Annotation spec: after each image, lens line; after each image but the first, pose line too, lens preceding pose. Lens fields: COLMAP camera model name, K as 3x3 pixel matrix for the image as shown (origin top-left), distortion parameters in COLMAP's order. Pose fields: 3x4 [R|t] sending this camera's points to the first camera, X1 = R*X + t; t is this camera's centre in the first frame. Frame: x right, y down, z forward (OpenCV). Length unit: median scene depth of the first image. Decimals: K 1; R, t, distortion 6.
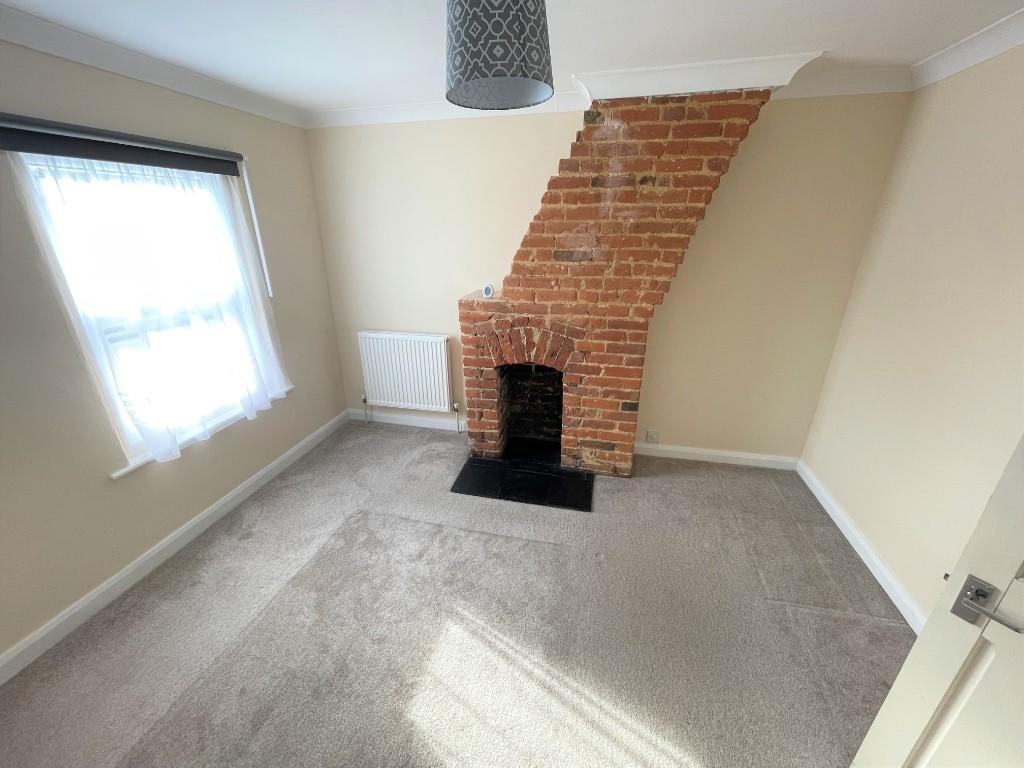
lens RADIAL K [[412.9, 0, 511.8], [0, 412.9, 383.7], [0, 0, 1]] dist [-0.008276, 0.001850]
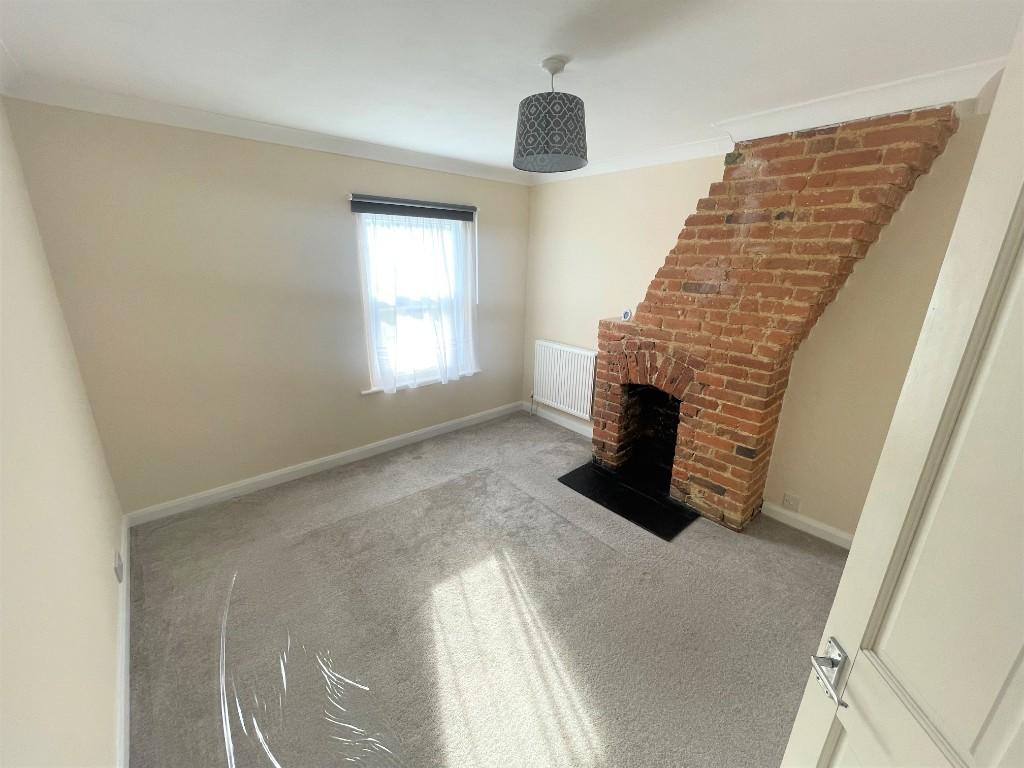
lens RADIAL K [[412.9, 0, 512.0], [0, 412.9, 384.9], [0, 0, 1]] dist [-0.008276, 0.001850]
pose [[0.807418, 0.193698, -0.557277, 0.396032], [-0.235967, 0.971752, -0.004123, 0.041555], [0.540736, 0.134828, 0.830317, -0.080525]]
